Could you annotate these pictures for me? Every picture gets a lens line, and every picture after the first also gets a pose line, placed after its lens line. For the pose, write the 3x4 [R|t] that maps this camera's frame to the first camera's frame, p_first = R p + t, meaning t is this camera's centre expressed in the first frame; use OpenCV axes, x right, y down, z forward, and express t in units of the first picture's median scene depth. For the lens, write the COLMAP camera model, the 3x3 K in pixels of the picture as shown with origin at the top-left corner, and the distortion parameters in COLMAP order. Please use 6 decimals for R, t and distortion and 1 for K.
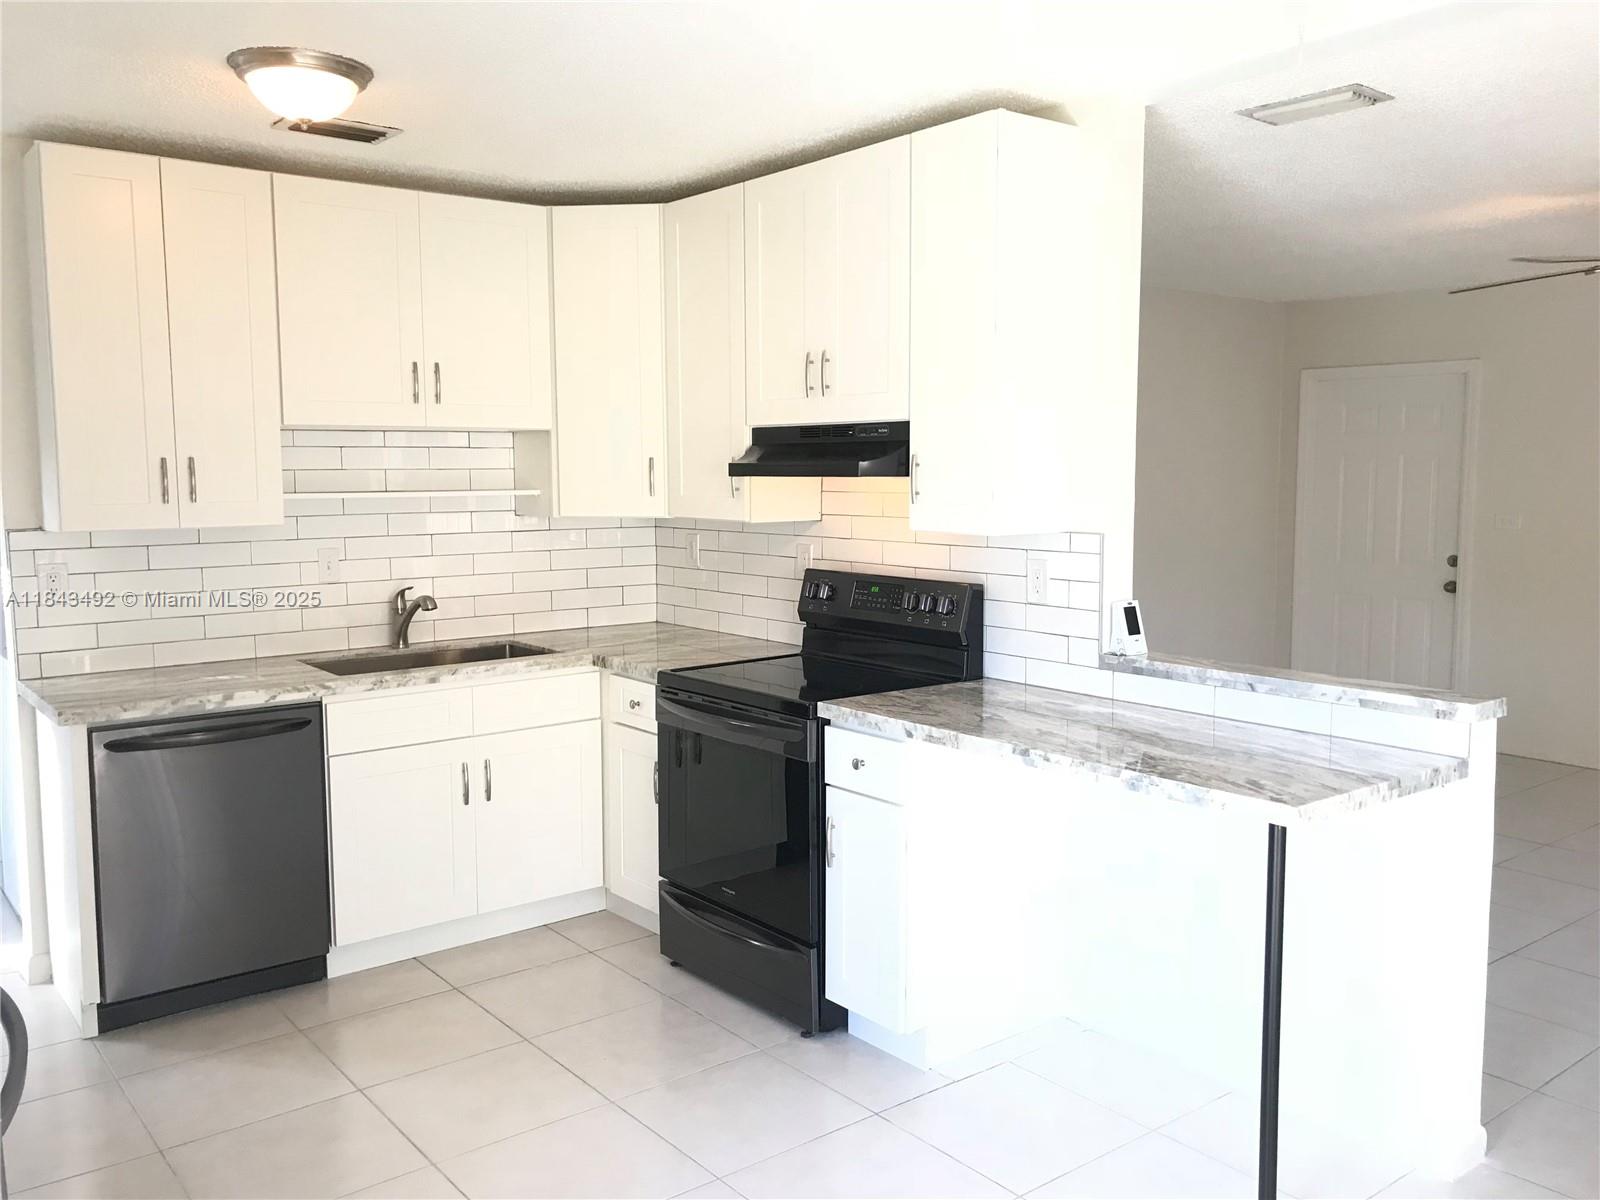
lens RADIAL K [[1329.4, 0, 797.6], [0, 1329.4, 586.1], [0, 0, 1]] dist [0.014522, -0.002954]
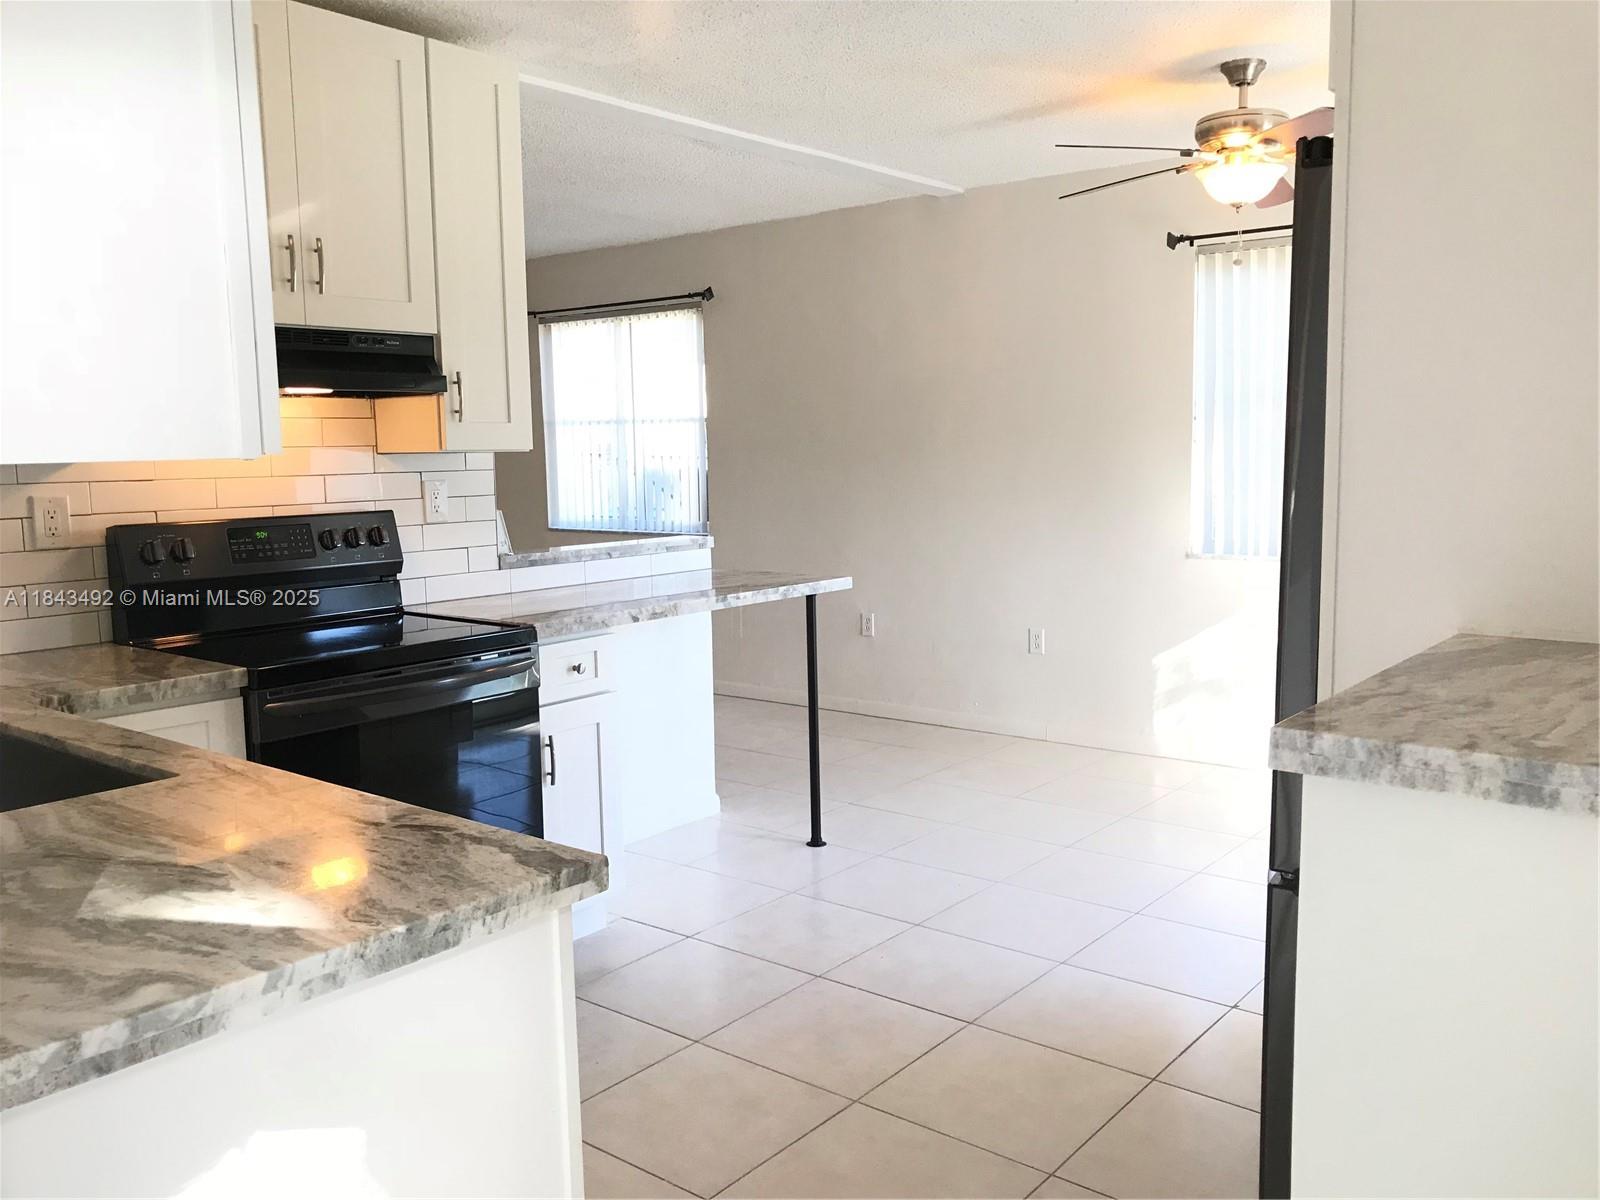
lens RADIAL K [[1312.3, 0, 797.3], [0, 1312.3, 580.2], [0, 0, 1]] dist [0.028562, -0.009823]
pose [[-0.222444, -0.092320, 0.970565, -1.032756], [0.106775, 0.987211, 0.118375, -0.039732], [-0.969081, 0.129964, -0.209741, 1.090770]]
